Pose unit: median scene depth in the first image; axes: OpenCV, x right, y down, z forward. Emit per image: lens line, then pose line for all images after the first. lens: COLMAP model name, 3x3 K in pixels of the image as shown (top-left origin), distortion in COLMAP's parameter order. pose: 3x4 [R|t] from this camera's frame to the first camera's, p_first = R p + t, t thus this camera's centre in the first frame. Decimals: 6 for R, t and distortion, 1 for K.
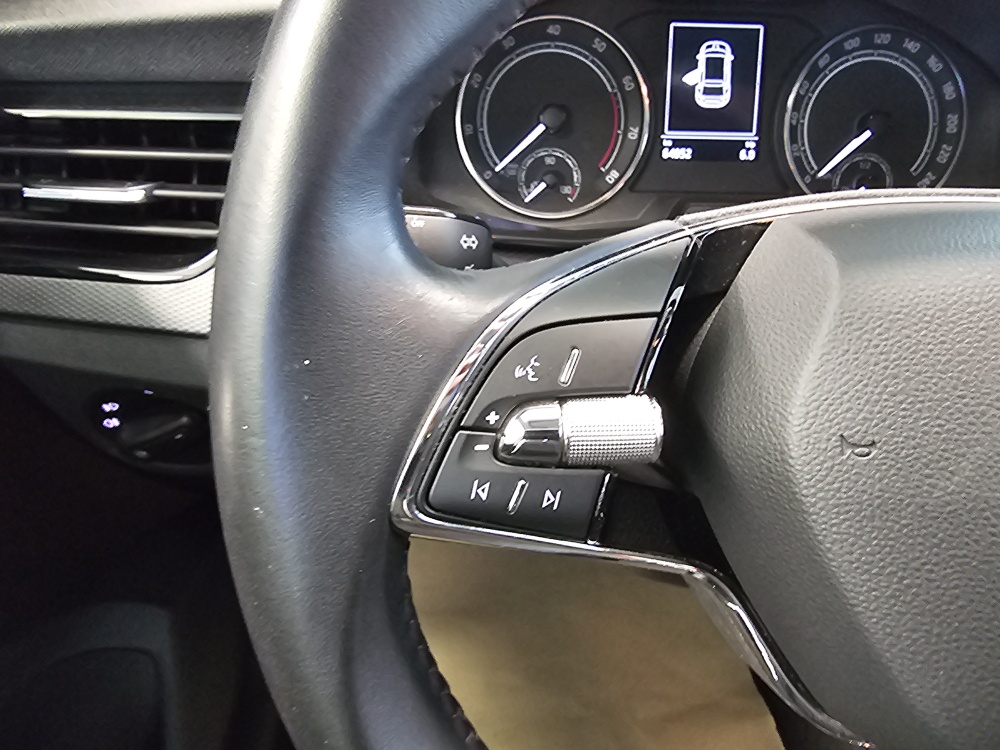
lens RADIAL K [[684.0, 0, 496.1], [0, 684.0, 376.1], [0, 0, 1]] dist [-0.005348, 0.008913]
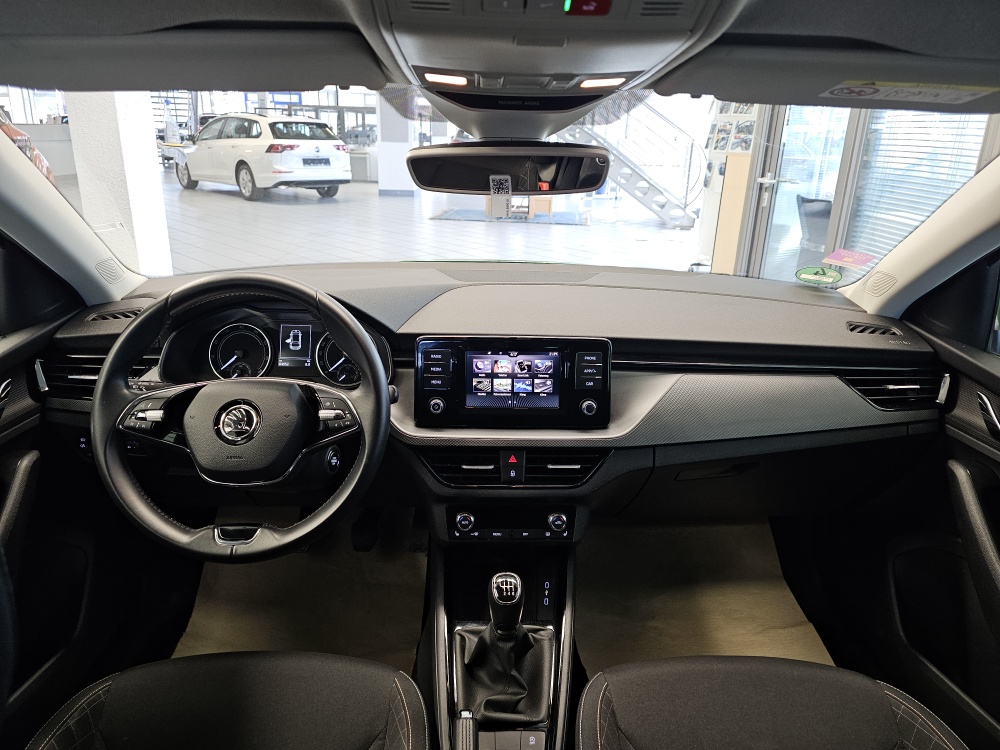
lens RADIAL K [[684.9, 0, 493.4], [0, 684.9, 365.5], [0, 0, 1]] dist [0.052902, -0.049914]
pose [[0.999460, 0.003183, -0.032712, 1.339144], [-0.011729, 0.964302, -0.264544, 0.493670], [0.030703, 0.264785, 0.963819, -1.980041]]
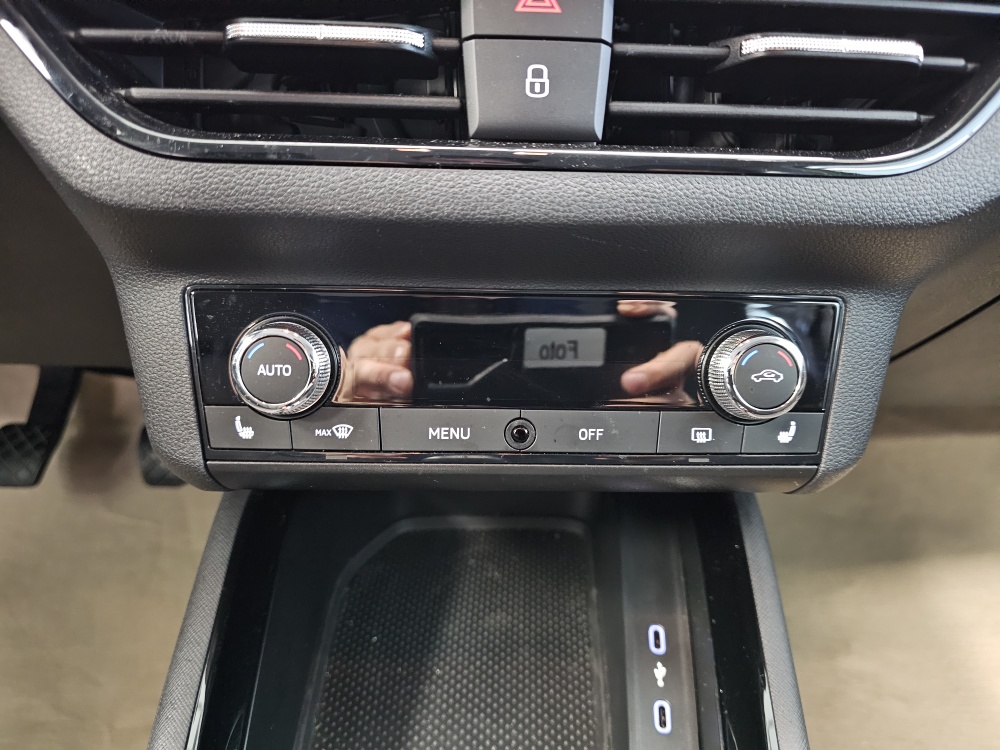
lens RADIAL K [[684.9, 0, 494.9], [0, 684.9, 376.3], [0, 0, 1]] dist [0.052902, -0.049914]
pose [[0.999770, 0.014718, -0.015626, 1.308671], [-0.016829, 0.989297, -0.144942, 0.449141], [0.013326, 0.145171, 0.989317, 0.397844]]
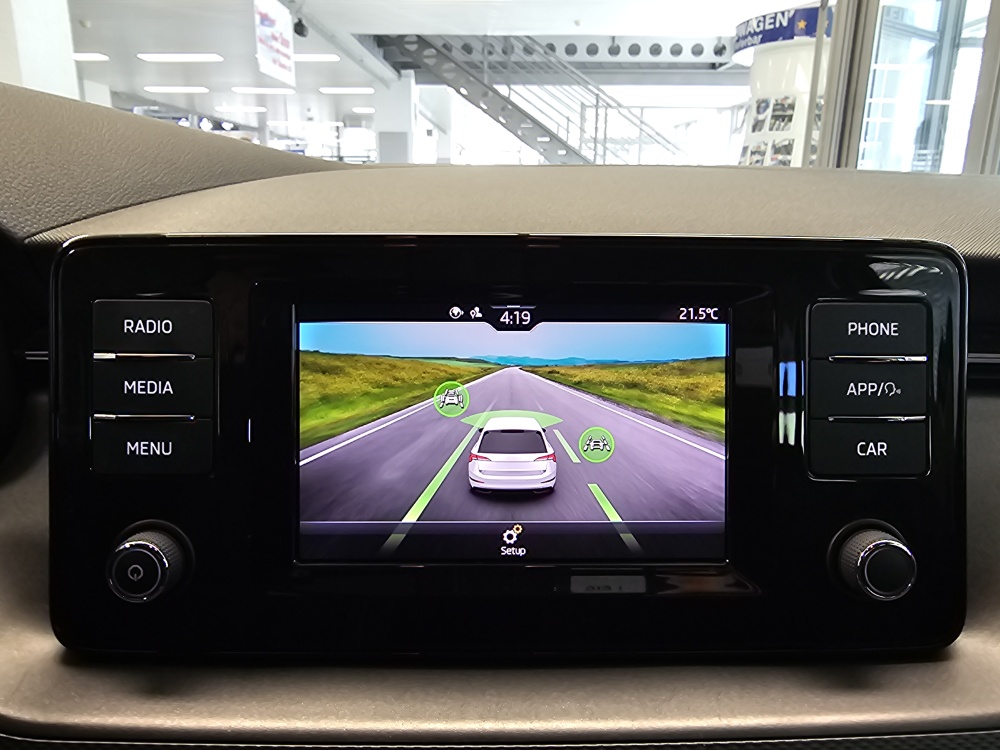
lens RADIAL K [[698.0, 0, 493.1], [0, 698.0, 378.7], [0, 0, 1]] dist [-0.039307, 0.001795]
pose [[0.998913, -0.010165, -0.045494, 1.338299], [-0.005342, 0.944541, -0.328350, -0.045975], [0.046308, 0.328236, 0.943460, 0.175351]]
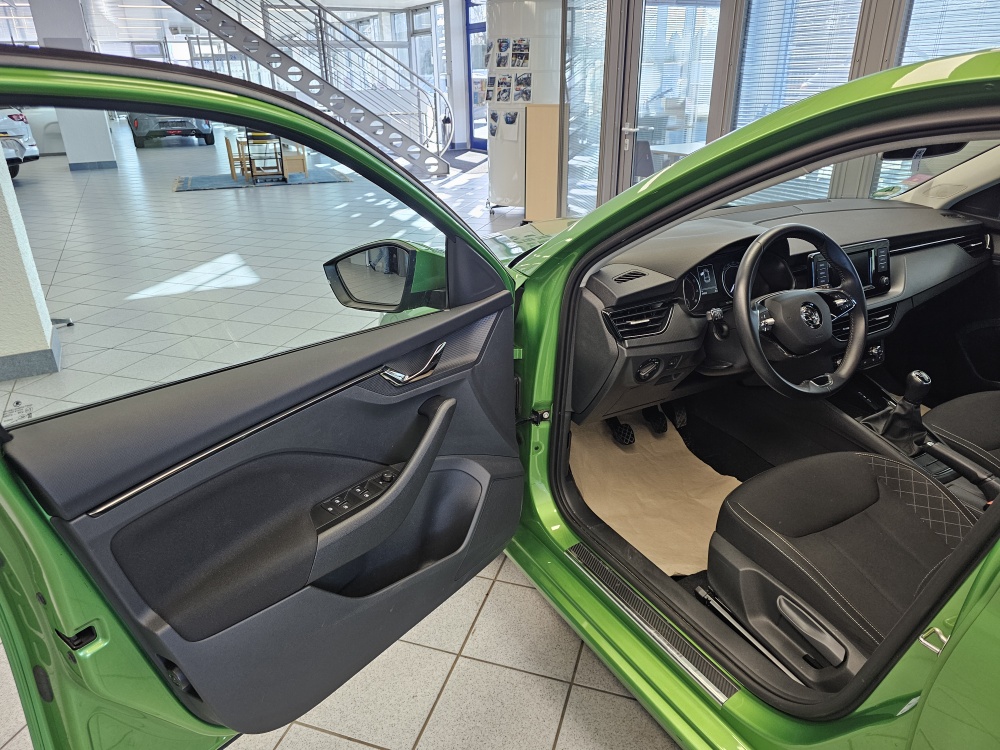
lens RADIAL K [[684.9, 0, 501.0], [0, 684.9, 373.1], [0, 0, 1]] dist [0.052902, -0.049914]
pose [[0.889199, -0.222014, 0.400044, -2.901335], [0.291492, 0.948848, -0.121328, 0.333085], [-0.352644, 0.224495, 0.908430, -2.546331]]
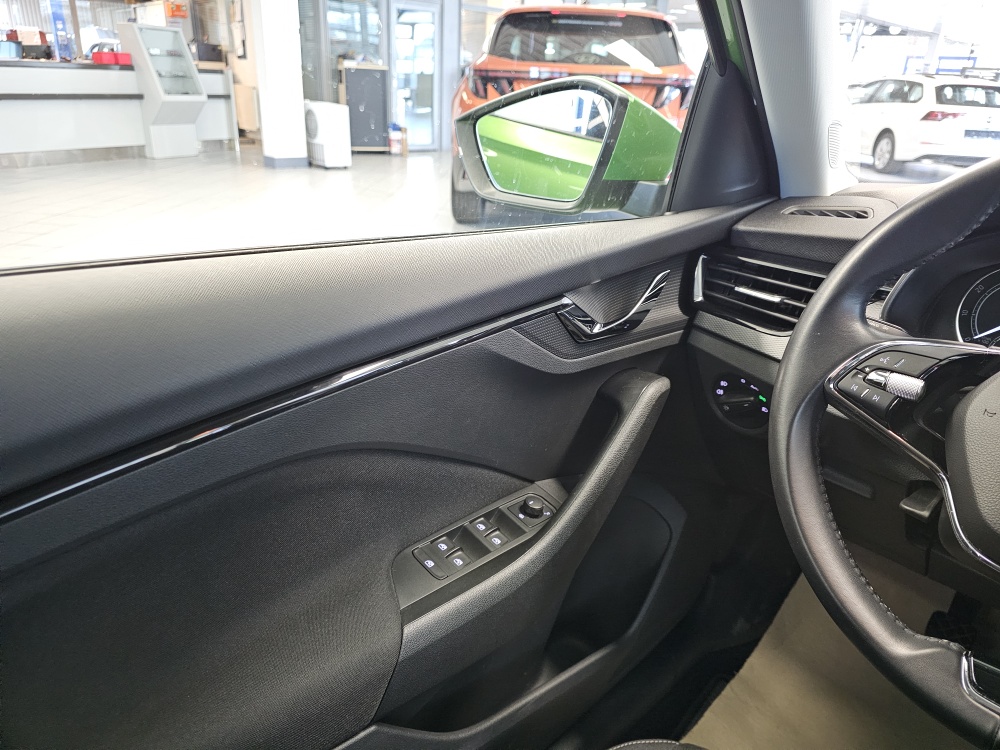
lens RADIAL K [[684.9, 0, 509.3], [0, 684.9, 369.6], [0, 0, 1]] dist [0.052902, -0.049914]
pose [[0.677392, 0.289859, -0.676108, 0.414872], [-0.440139, 0.896132, -0.056789, 0.386839], [0.589421, 0.336050, 0.734611, -0.950676]]
